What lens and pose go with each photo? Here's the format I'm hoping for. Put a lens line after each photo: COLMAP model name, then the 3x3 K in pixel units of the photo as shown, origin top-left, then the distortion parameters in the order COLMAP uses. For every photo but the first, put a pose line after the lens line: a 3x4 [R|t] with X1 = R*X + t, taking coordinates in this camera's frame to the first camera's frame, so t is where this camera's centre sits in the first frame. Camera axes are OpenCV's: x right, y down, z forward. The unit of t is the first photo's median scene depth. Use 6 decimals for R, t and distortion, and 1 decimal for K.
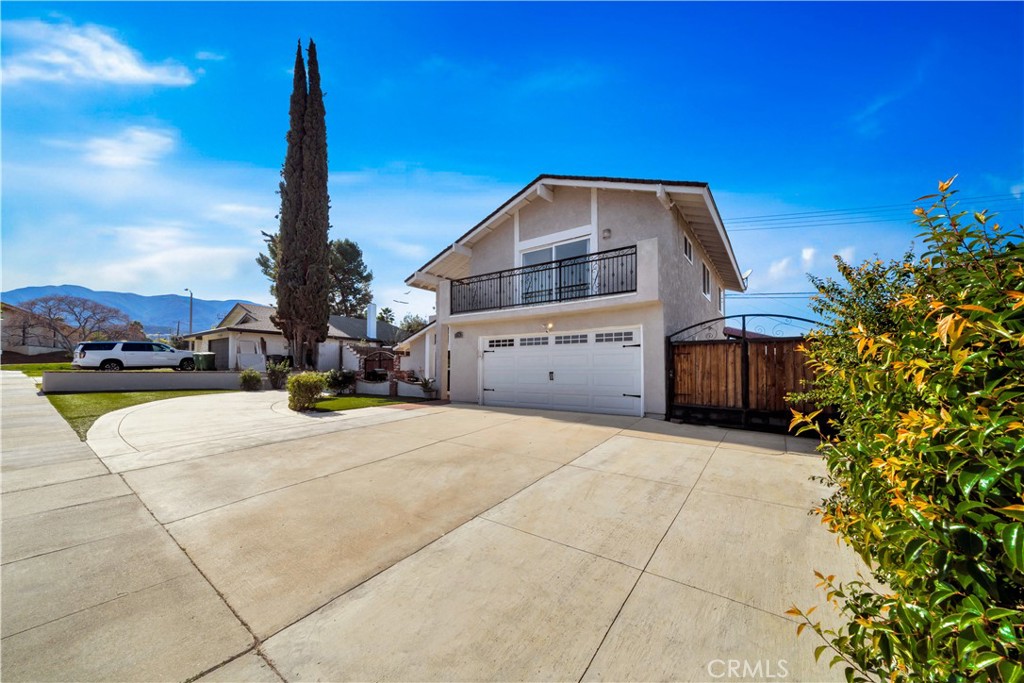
lens RADIAL K [[376.8, 0, 511.6], [0, 376.8, 355.2], [0, 0, 1]] dist [-0.000637, -0.000014]
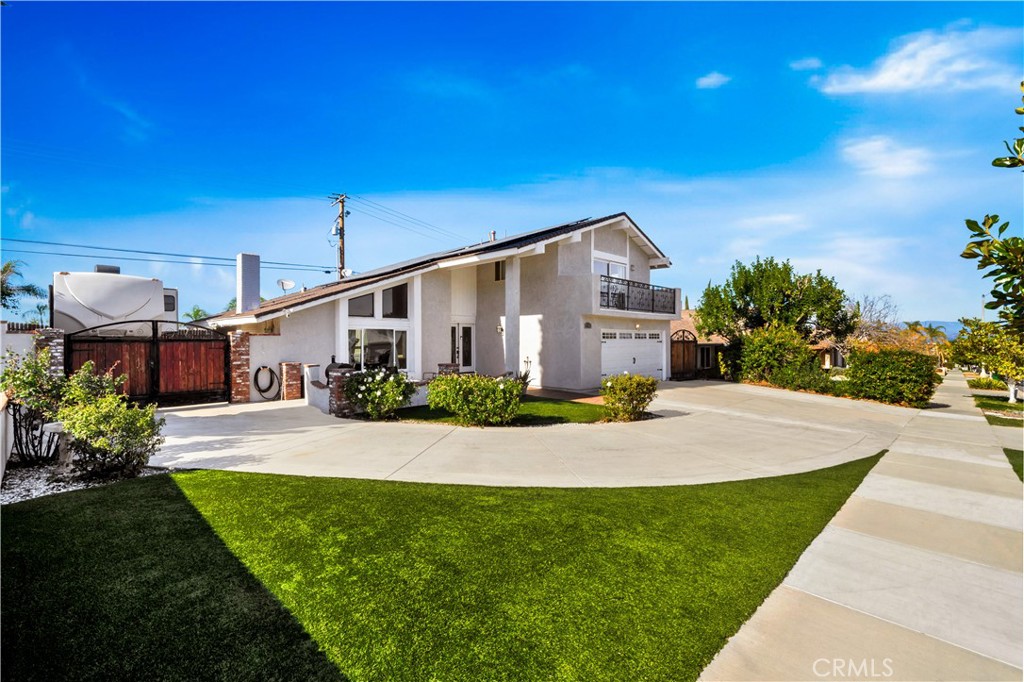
lens RADIAL K [[449.2, 0, 512.0], [0, 449.2, 341.0], [0, 0, 1]] dist [0.000542, 0.000030]
pose [[0.154293, -0.001112, 0.988024, -1.703811], [-0.038586, 0.999230, 0.007151, -0.014655], [-0.987271, -0.039227, 0.154131, 1.224198]]
